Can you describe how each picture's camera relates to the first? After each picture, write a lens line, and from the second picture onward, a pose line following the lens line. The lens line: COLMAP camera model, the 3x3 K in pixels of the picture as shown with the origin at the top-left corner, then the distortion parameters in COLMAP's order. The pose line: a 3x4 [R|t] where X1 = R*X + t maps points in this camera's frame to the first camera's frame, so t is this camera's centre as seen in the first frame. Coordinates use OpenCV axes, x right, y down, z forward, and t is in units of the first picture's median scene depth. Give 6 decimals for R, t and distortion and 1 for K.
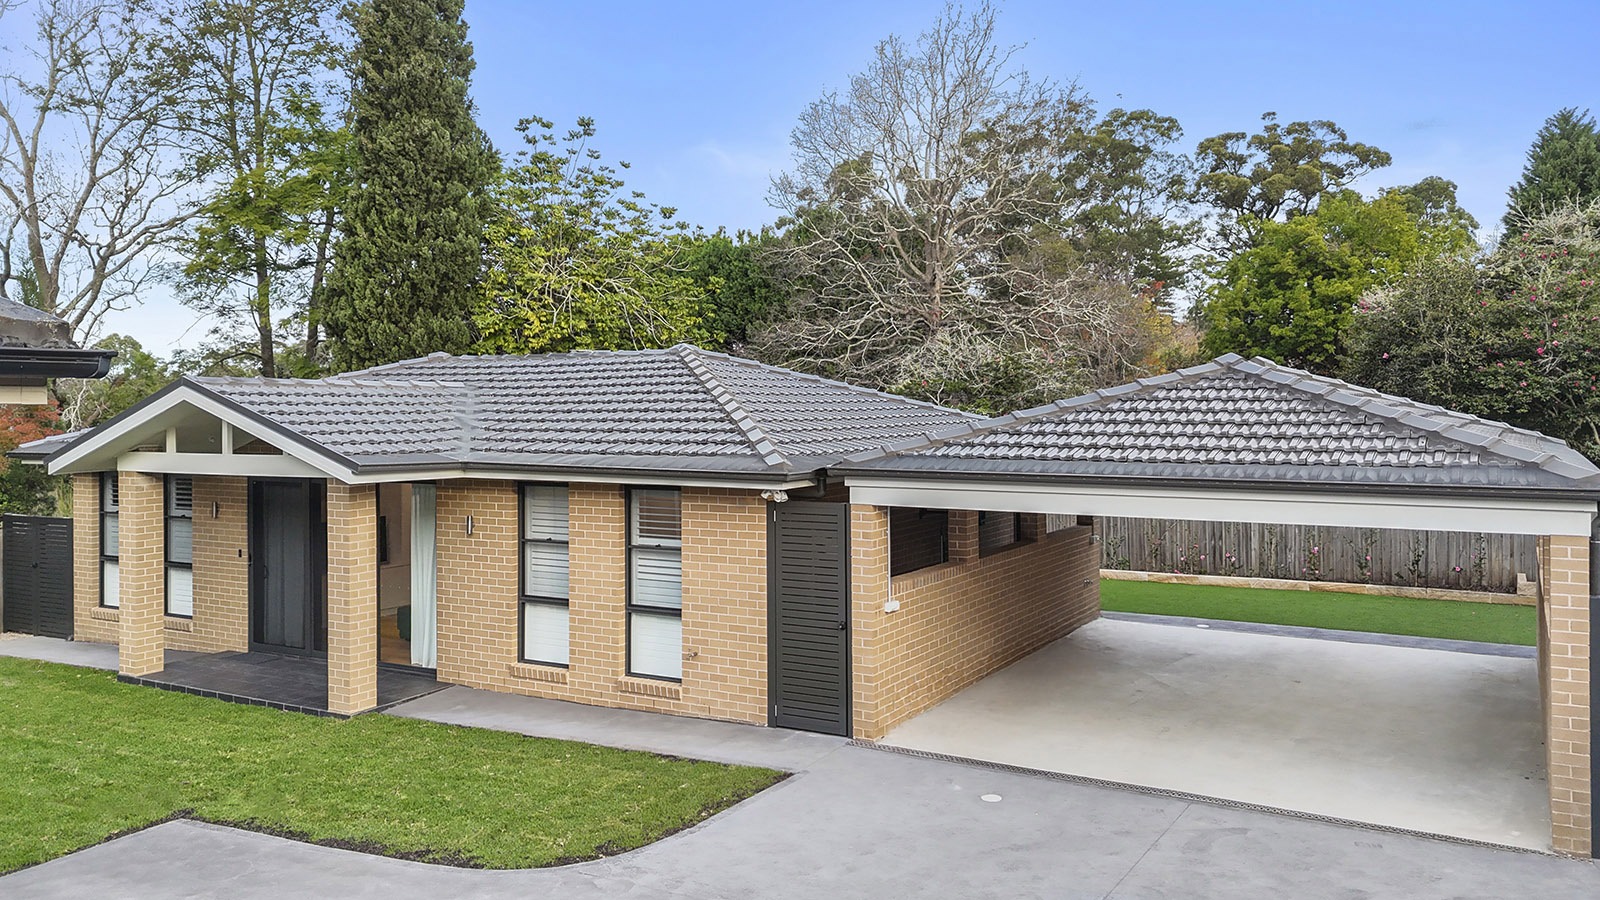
lens RADIAL K [[1209.0, 0, 795.7], [0, 1209.0, 392.7], [0, 0, 1]] dist [0.088349, -0.091966]
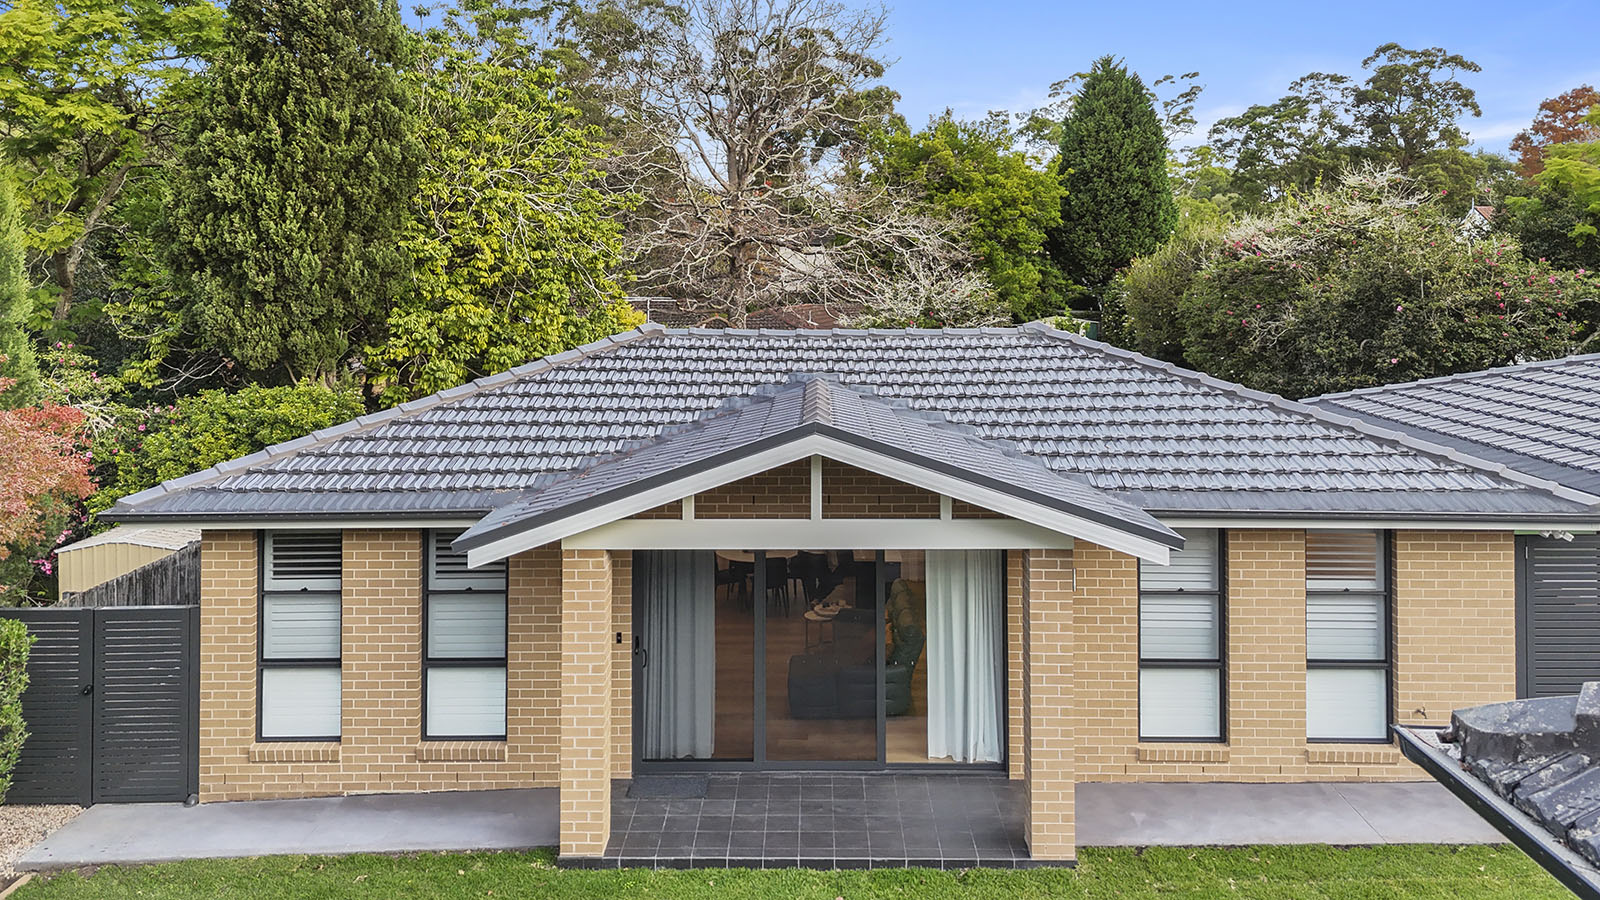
lens RADIAL K [[1236.0, 0, 798.2], [0, 1236.0, 263.5], [0, 0, 1]] dist [0.034584, -0.003099]
pose [[0.864155, 0.004773, 0.503203, -0.785838], [-0.006981, 0.999973, 0.002502, -0.094335], [-0.503177, -0.005675, 0.864164, 0.363069]]
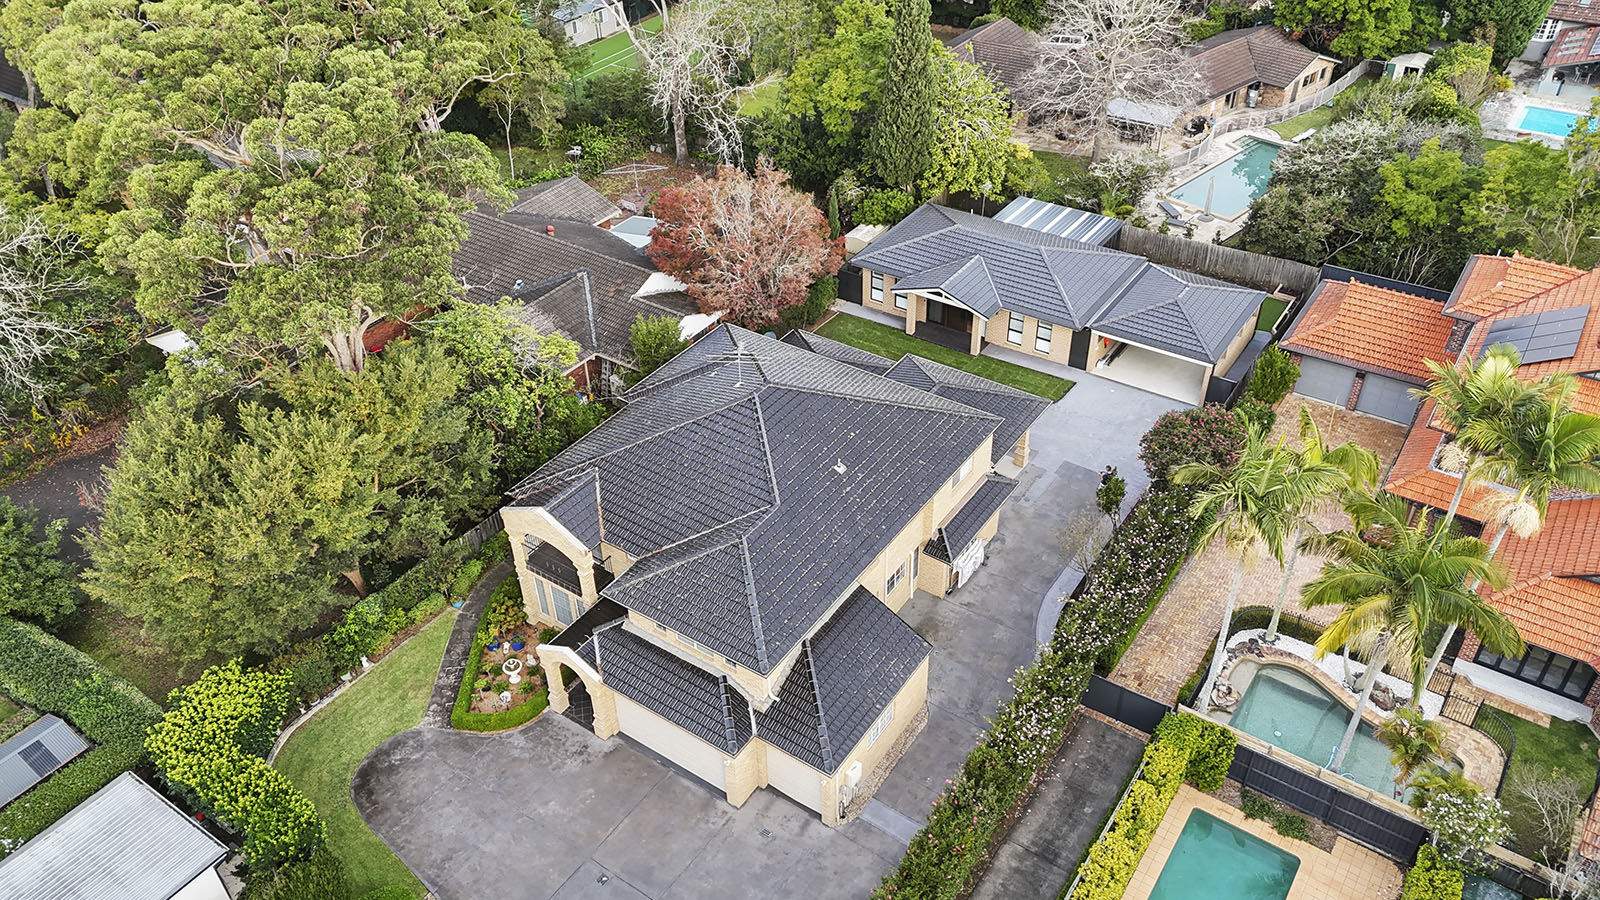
lens RADIAL K [[1258.6, 0, 798.0], [0, 1258.6, 438.3], [0, 0, 1]] dist [0.099923, -0.118200]
pose [[0.998059, 0.025681, -0.056740, -0.674093], [0.013204, 0.803070, 0.595738, -2.122365], [0.060865, -0.595331, 0.801172, -2.792633]]
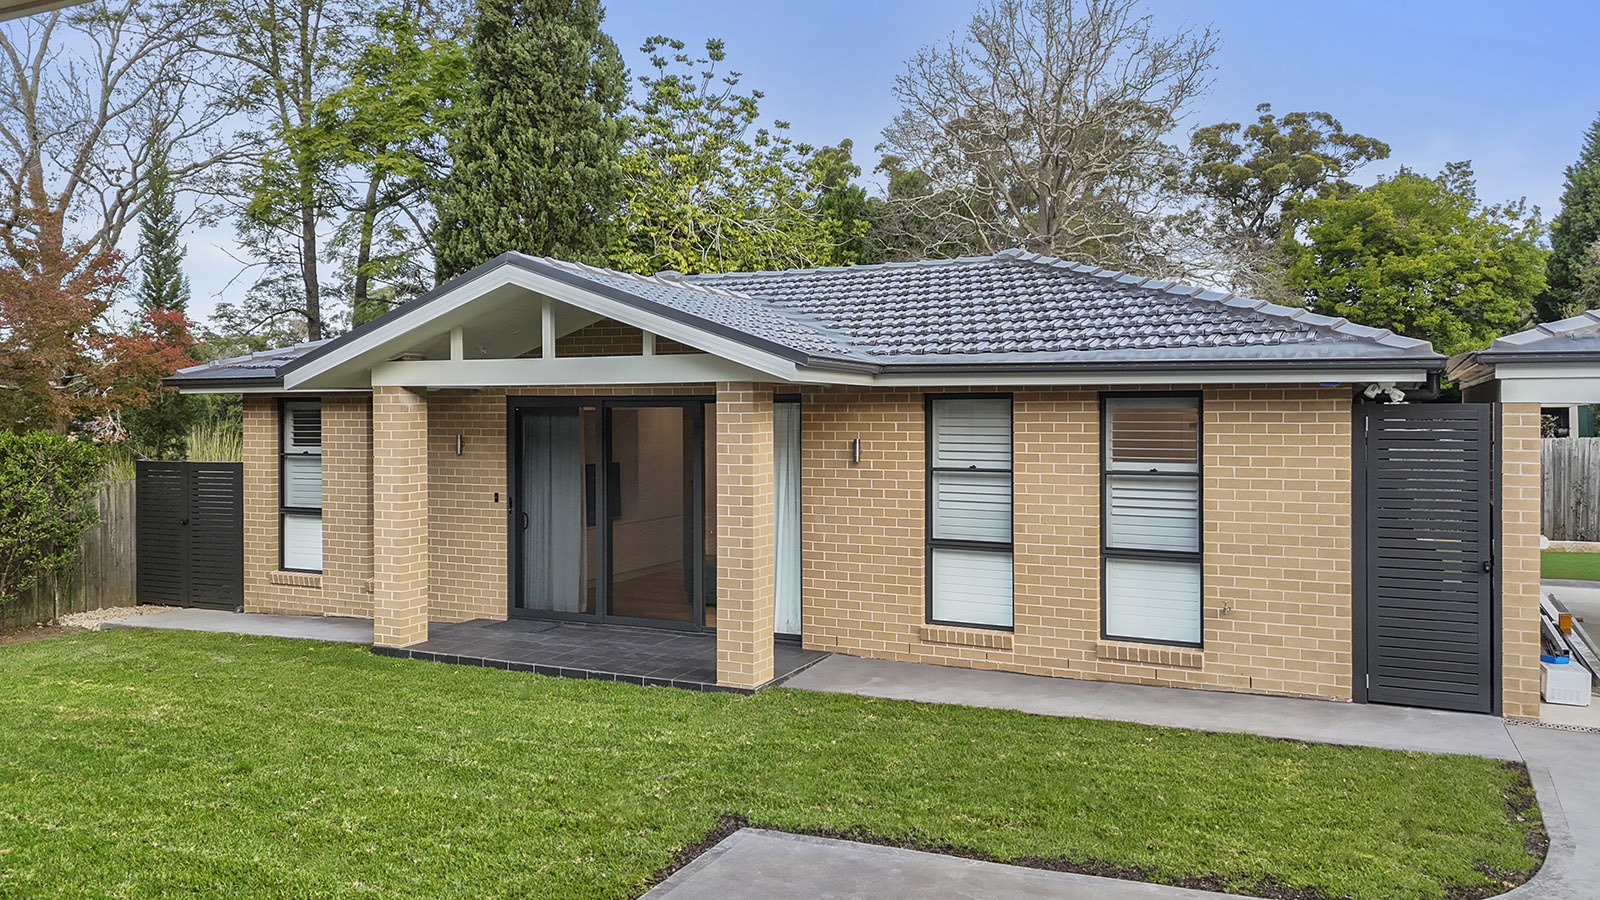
lens RADIAL K [[1196.8, 0, 795.8], [0, 1196.8, 411.3], [0, 0, 1]] dist [0.091935, -0.094303]
pose [[0.997755, 0.004427, 0.066828, -0.337070], [-0.005211, 0.999920, 0.011563, 0.069889], [-0.066772, -0.011885, 0.997697, 0.217631]]
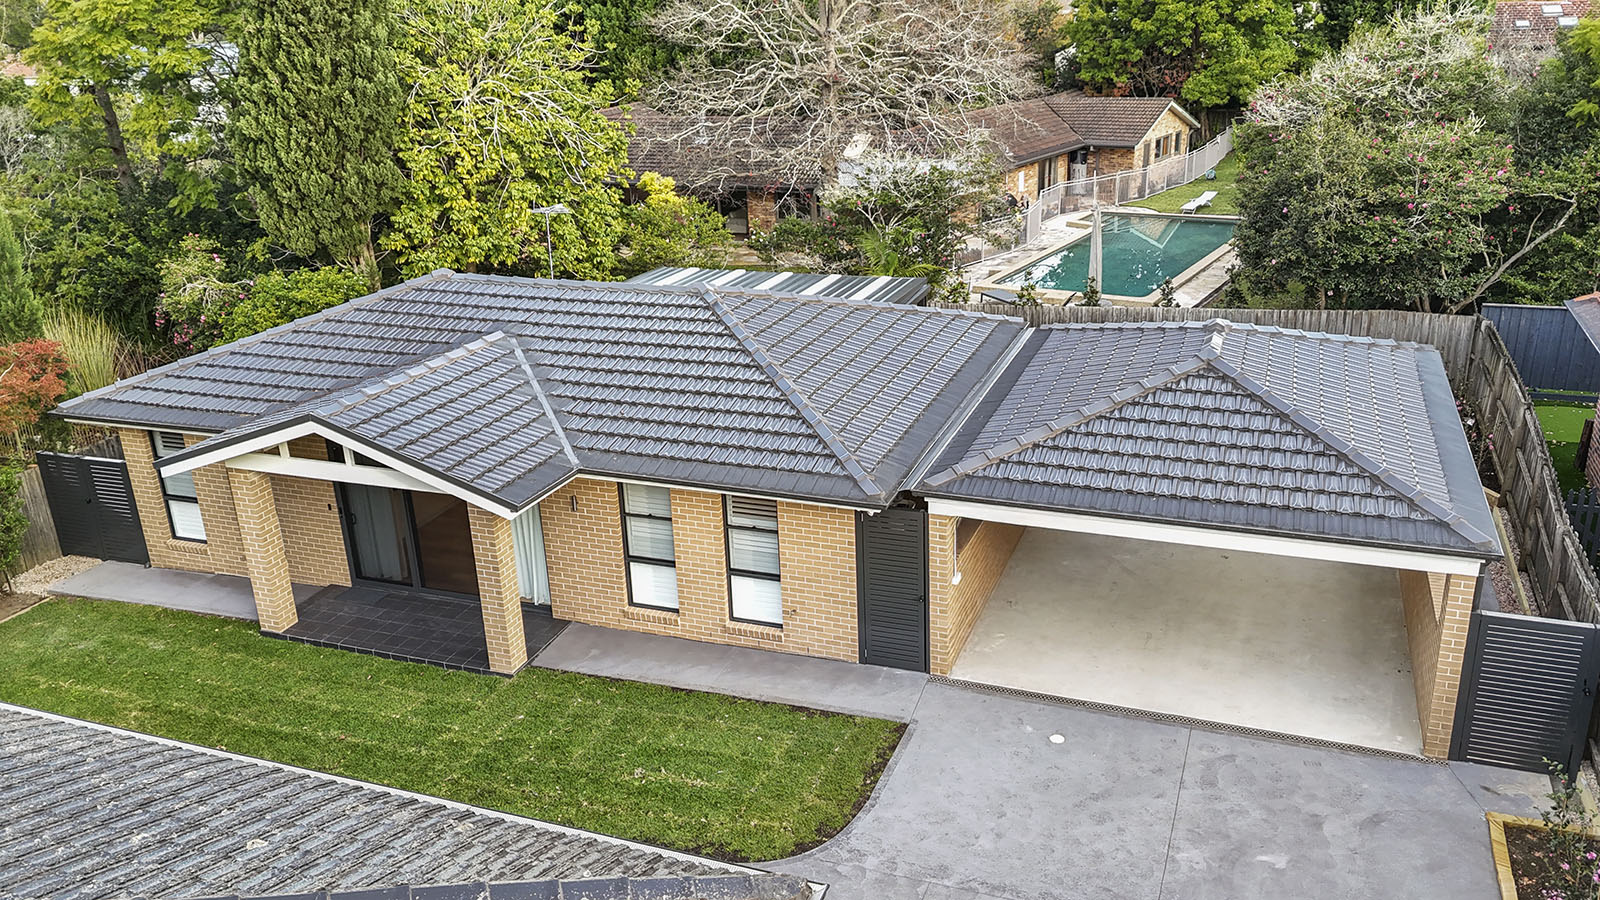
lens RADIAL K [[1258.6, 0, 798.0], [0, 1258.6, 438.3], [0, 0, 1]] dist [0.099923, -0.118200]
pose [[0.985504, -0.088798, 0.144556, -0.211610], [0.033430, 0.937016, 0.347684, -0.344699], [-0.166325, -0.337812, 0.926401, -0.136071]]
